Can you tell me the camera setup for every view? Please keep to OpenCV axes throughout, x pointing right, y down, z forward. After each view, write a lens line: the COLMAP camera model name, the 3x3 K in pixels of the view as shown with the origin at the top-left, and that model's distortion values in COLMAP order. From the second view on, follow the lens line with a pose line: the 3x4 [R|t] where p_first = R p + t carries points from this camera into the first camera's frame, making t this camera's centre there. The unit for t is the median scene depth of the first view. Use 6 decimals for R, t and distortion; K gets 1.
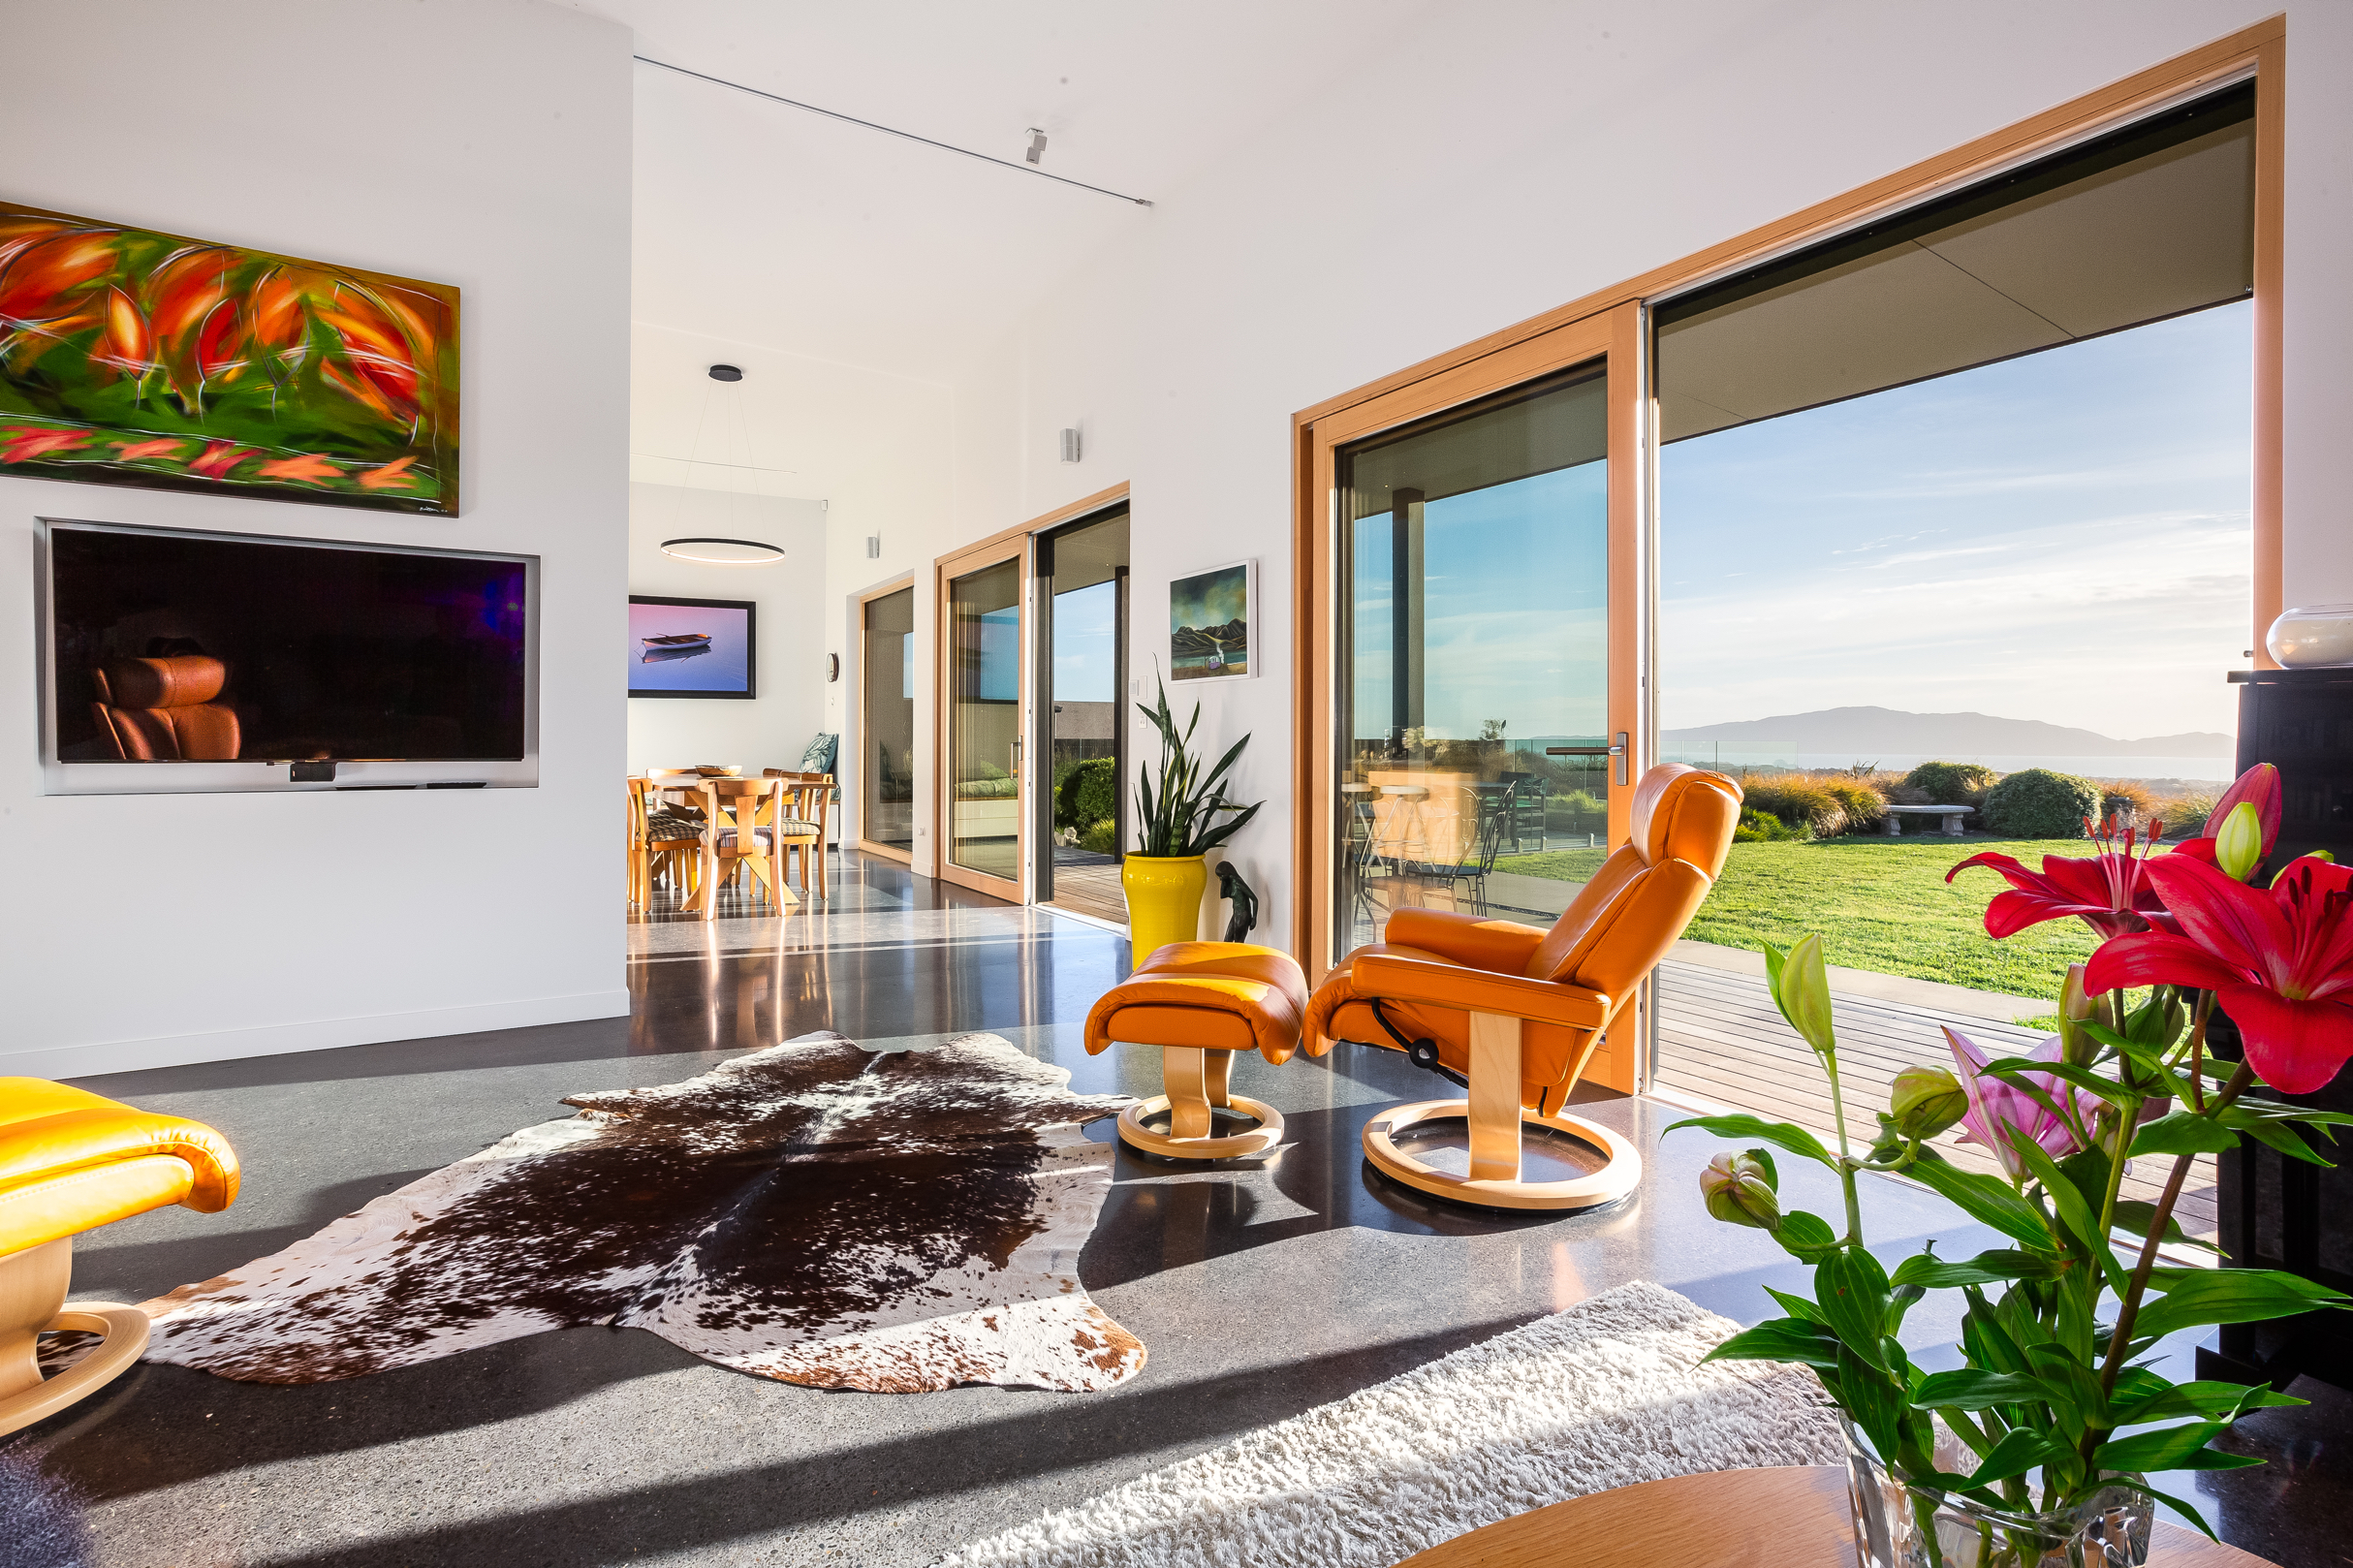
lens RADIAL K [[1132.2, 0, 1173.5], [0, 1132.2, 766.2], [0, 0, 1]] dist [-0.028253, 0.006582]
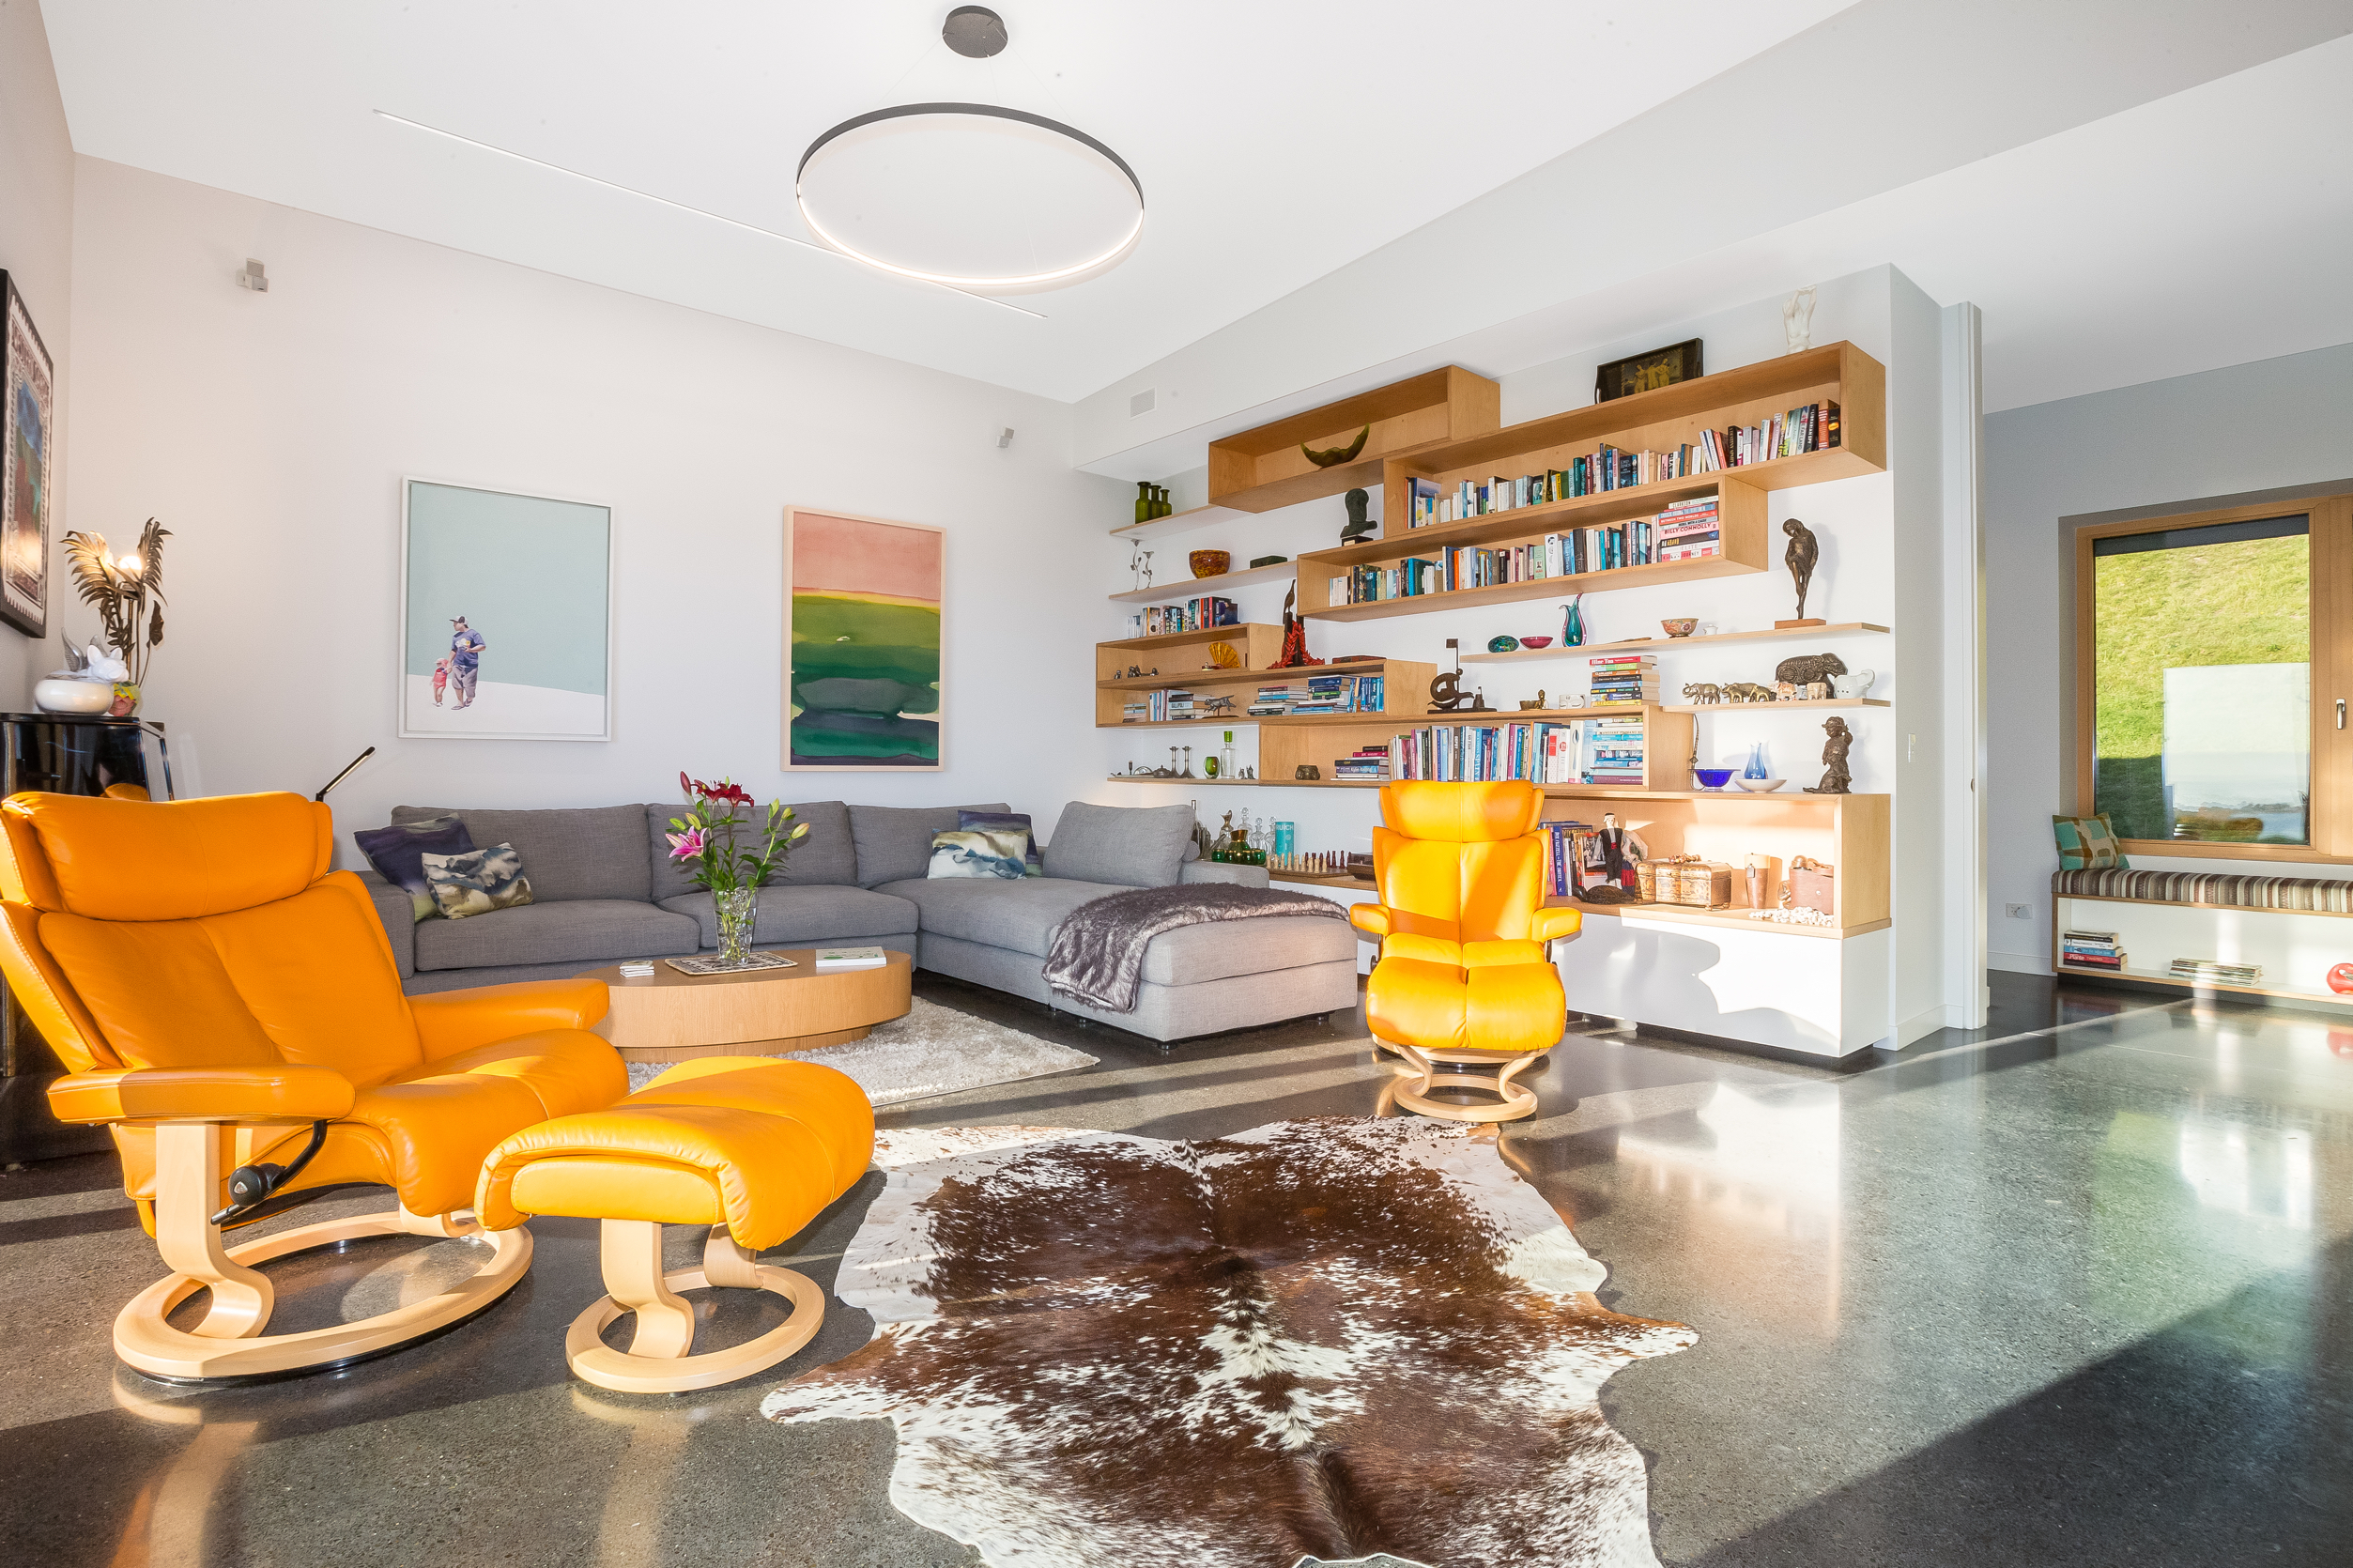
lens RADIAL K [[1132.2, 0, 1183.8], [0, 1132.2, 767.0], [0, 0, 1]] dist [-0.028253, 0.006582]
pose [[-0.986801, -0.009863, -0.161636, -0.202019], [-0.013625, 0.999661, 0.022185, -0.058887], [0.161362, 0.024095, -0.986601, 2.246345]]
